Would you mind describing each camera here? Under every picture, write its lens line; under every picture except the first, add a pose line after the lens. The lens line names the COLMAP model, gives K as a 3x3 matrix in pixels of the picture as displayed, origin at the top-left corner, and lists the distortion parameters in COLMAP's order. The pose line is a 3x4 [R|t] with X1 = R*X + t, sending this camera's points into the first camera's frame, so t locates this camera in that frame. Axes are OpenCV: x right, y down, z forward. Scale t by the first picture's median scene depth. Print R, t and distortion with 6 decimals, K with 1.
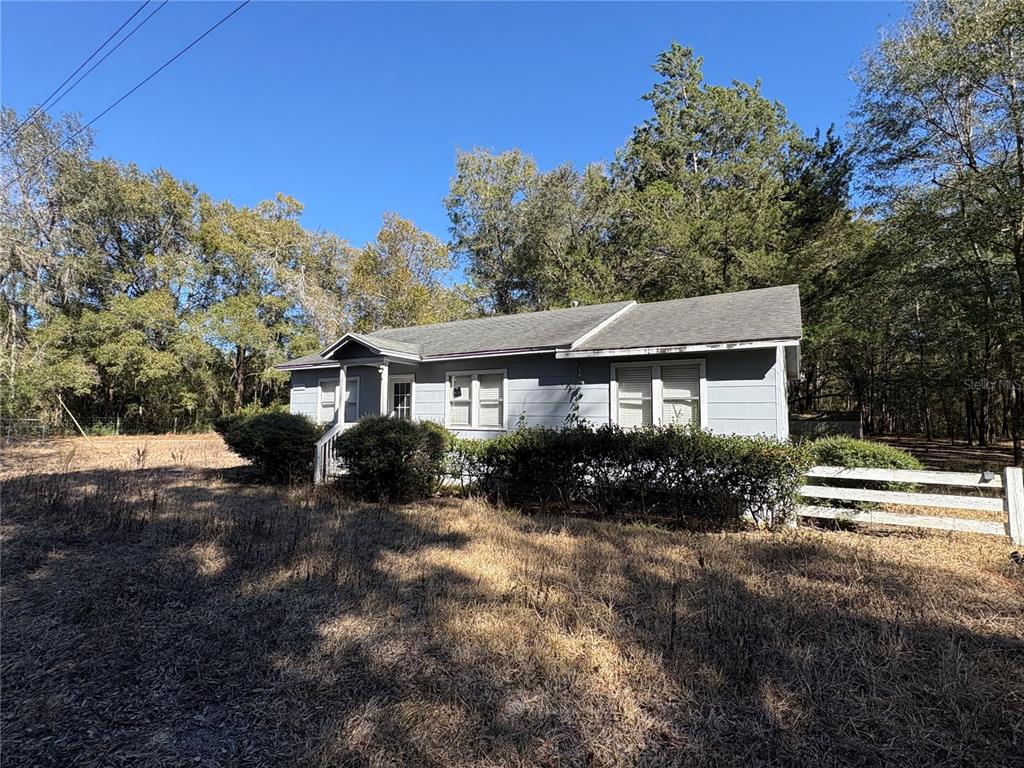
lens RADIAL K [[454.2, 0, 517.2], [0, 454.2, 381.9], [0, 0, 1]] dist [-0.021184, 0.000159]
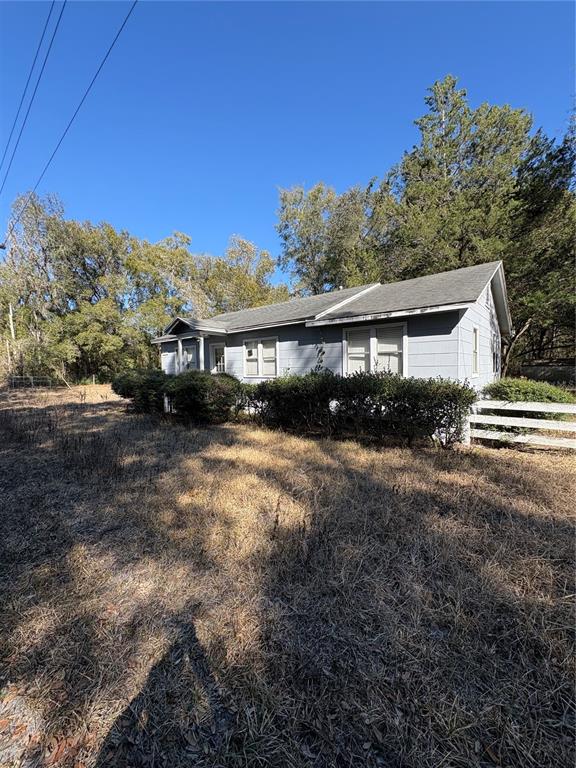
lens RADIAL K [[294.4, 0, 288.0], [0, 294.4, 384.0], [0, 0, 1]] dist [-0.022860, 0.000101]
pose [[0.985198, -0.013112, -0.170915, 0.165939], [0.034294, 0.991989, 0.121579, 0.011639], [0.167952, -0.125641, 0.977756, 0.052864]]
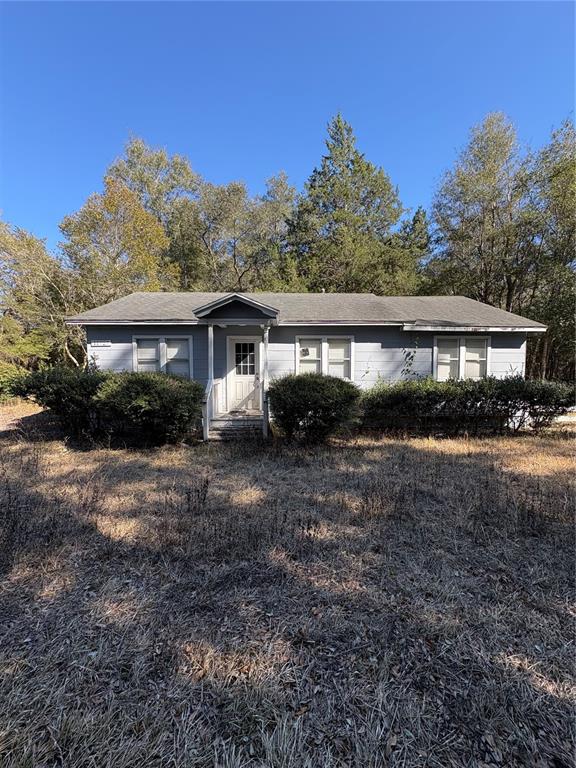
lens RADIAL K [[294.4, 0, 288.0], [0, 294.4, 384.0], [0, 0, 1]] dist [-0.022860, 0.000101]
pose [[0.855608, -0.032417, 0.516609, -0.616086], [-0.030455, 0.993156, 0.112759, 0.021306], [-0.516728, -0.112210, 0.848764, 0.351725]]
